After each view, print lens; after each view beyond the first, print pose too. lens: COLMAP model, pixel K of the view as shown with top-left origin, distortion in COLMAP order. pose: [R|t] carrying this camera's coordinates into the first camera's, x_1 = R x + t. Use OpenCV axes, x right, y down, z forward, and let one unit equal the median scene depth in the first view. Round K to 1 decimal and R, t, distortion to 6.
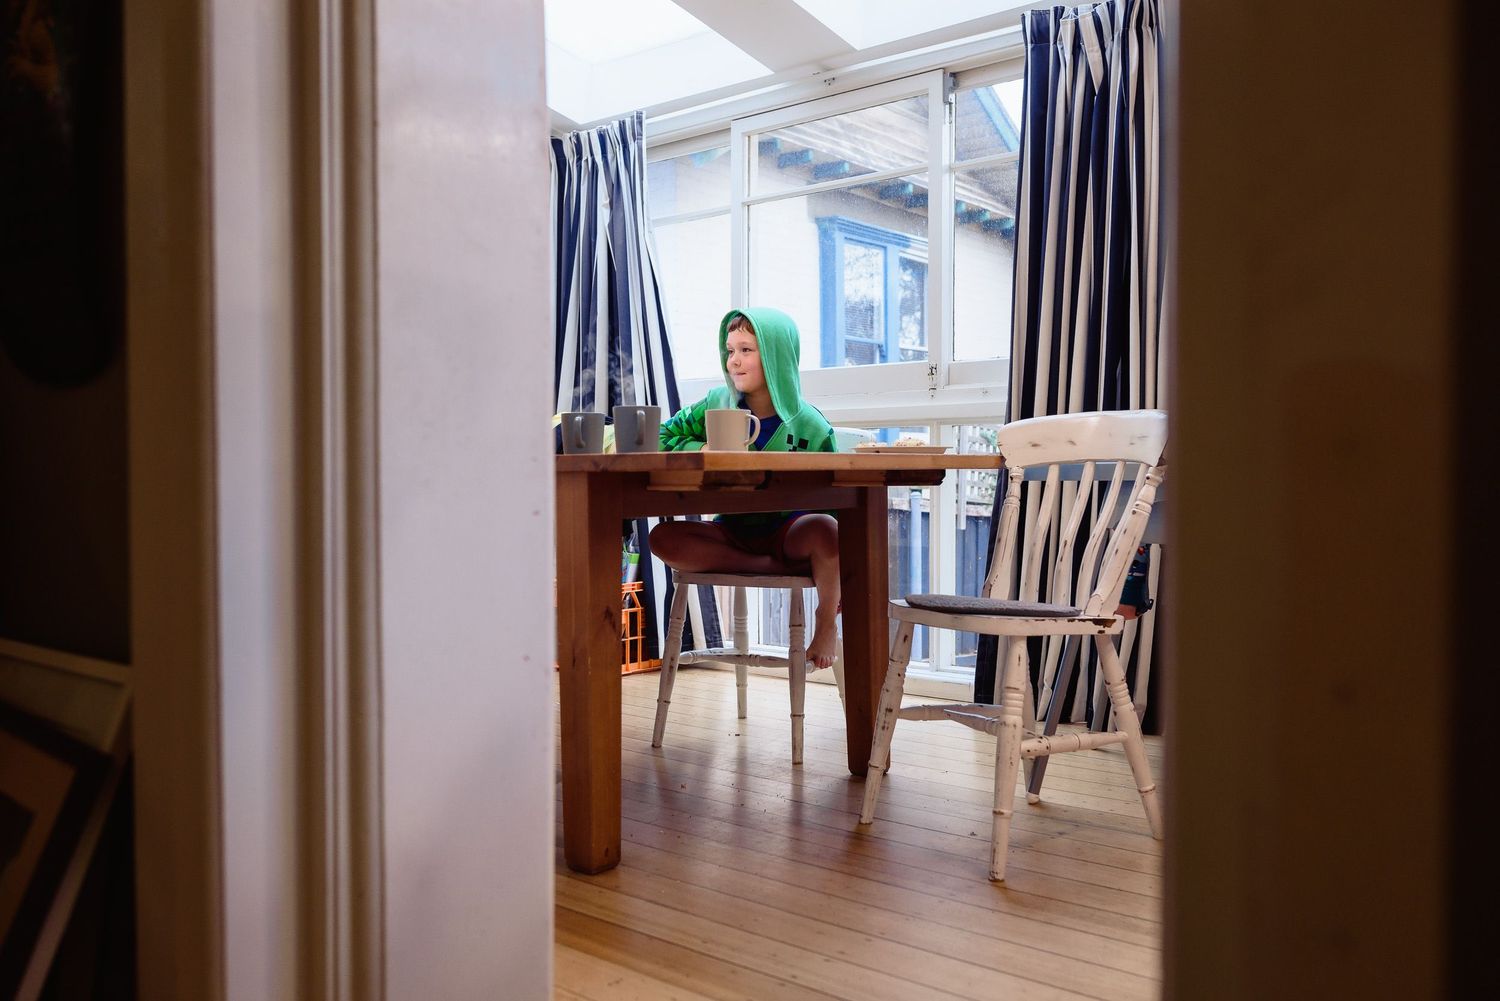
lens RADIAL K [[1215.4, 0, 747.5], [0, 1215.4, 499.8], [0, 0, 1]] dist [0.006730, 0.001774]
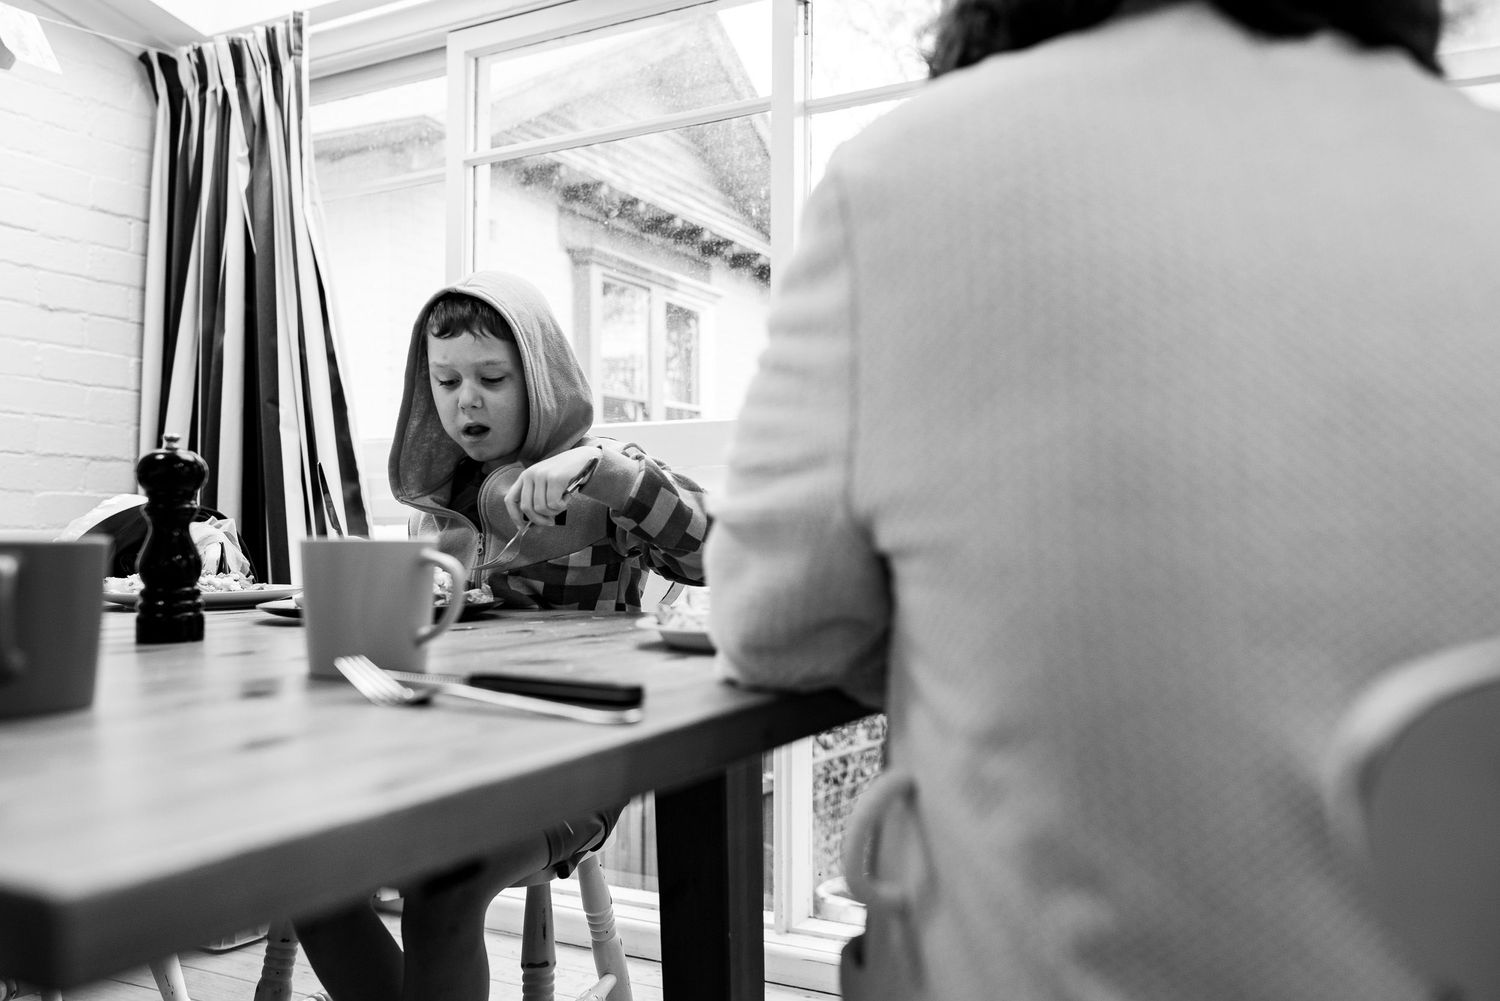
lens RADIAL K [[1215.4, 0, 747.8], [0, 1215.4, 506.4], [0, 0, 1]] dist [0.006730, 0.001774]
pose [[0.977952, 0.008811, 0.208645, 0.009040], [0.000611, 0.998985, -0.045051, -0.034767], [-0.208830, 0.044185, 0.976953, 0.338658]]
